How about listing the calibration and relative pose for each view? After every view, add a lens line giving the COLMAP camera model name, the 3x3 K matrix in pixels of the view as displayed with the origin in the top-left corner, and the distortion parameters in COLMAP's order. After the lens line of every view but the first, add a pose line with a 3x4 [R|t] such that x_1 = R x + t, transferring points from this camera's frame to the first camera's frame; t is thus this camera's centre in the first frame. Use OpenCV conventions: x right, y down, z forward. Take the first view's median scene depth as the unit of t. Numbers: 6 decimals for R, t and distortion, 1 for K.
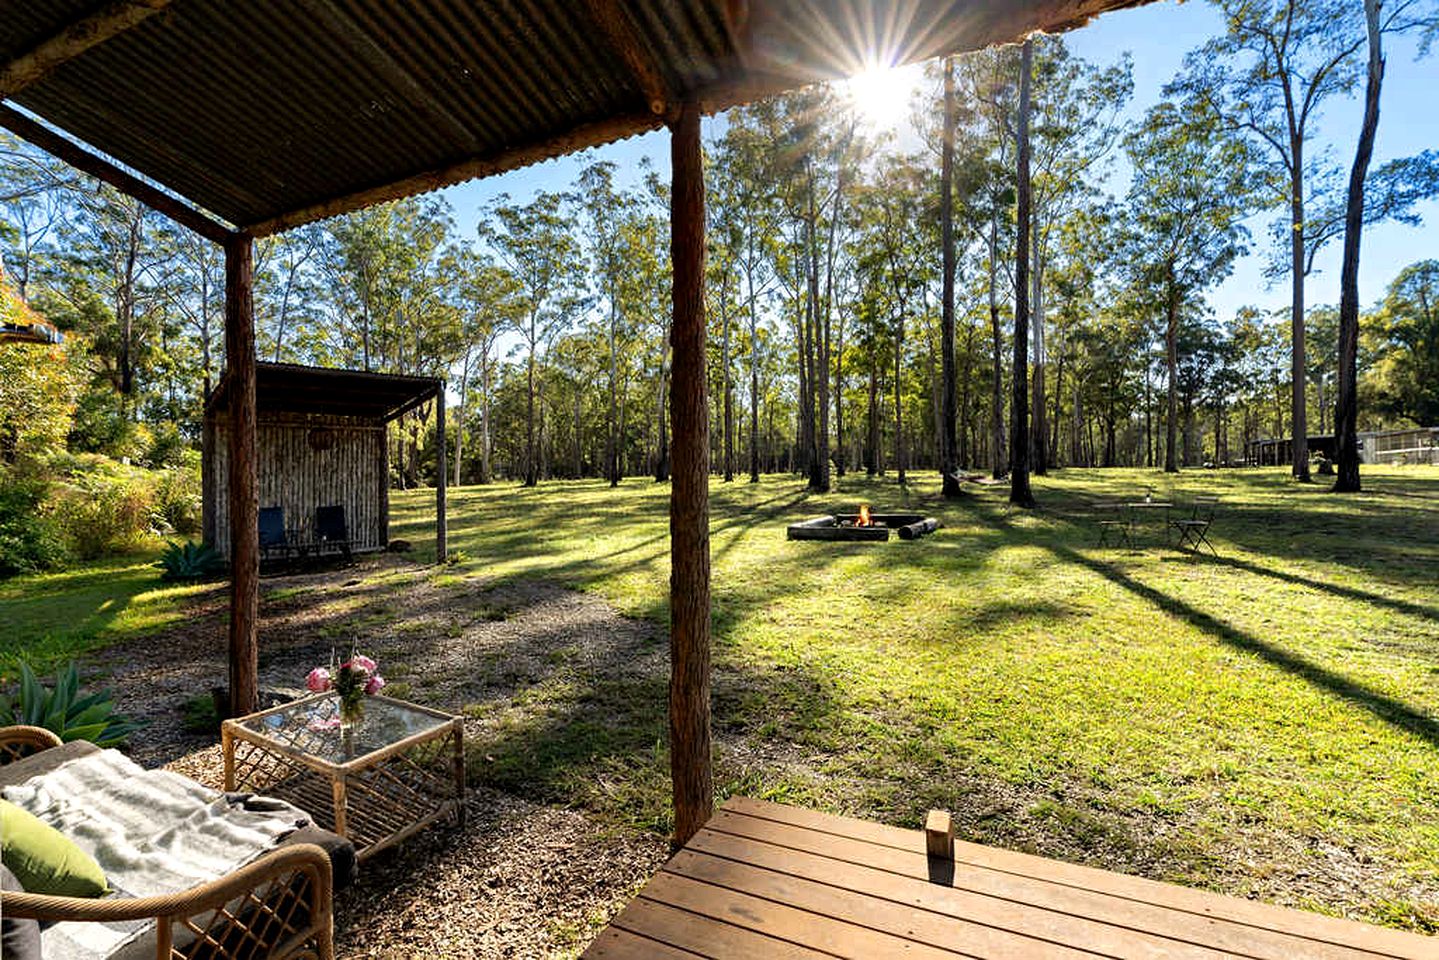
lens RADIAL K [[680.1, 0, 719.5], [0, 680.1, 480.0], [0, 0, 1]] dist [-0.022387, 0.012789]
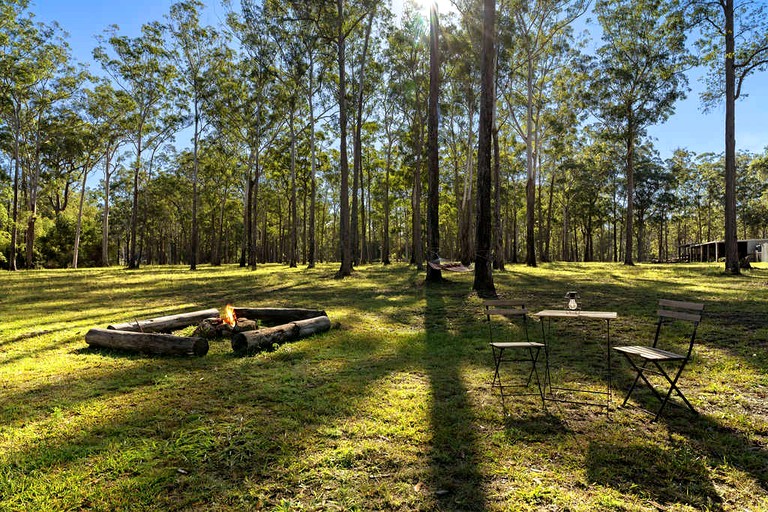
lens RADIAL K [[489.6, 0, 384.0], [0, 489.6, 256.0], [0, 0, 1]] dist [-0.001553, 0.001486]
pose [[0.992184, 0.019172, 0.123298, 0.055260], [-0.016357, 0.999583, -0.023800, 0.000372], [-0.123703, 0.021597, 0.992084, 0.080370]]
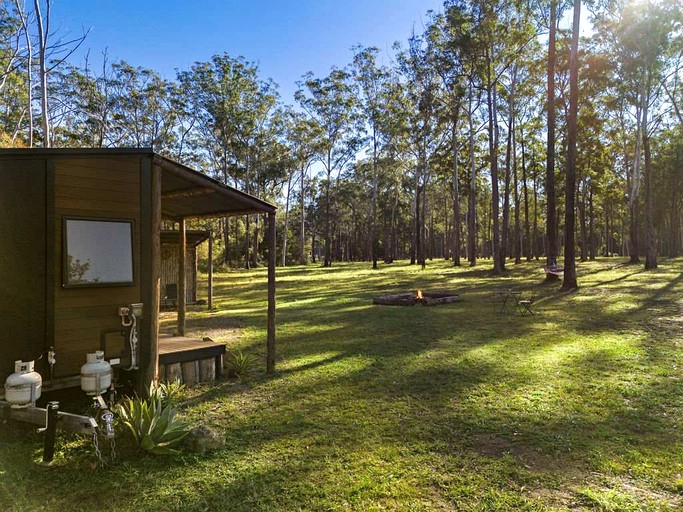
lens RADIAL K [[516.4, 0, 341.5], [0, 516.4, 256.0], [0, 0, 1]] dist [0.078951, -0.136719]
pose [[0.959105, 0.001375, -0.283046, 0.073059], [-0.003179, 0.999977, -0.005915, -0.007360], [0.283031, 0.006573, 0.959088, -0.082078]]
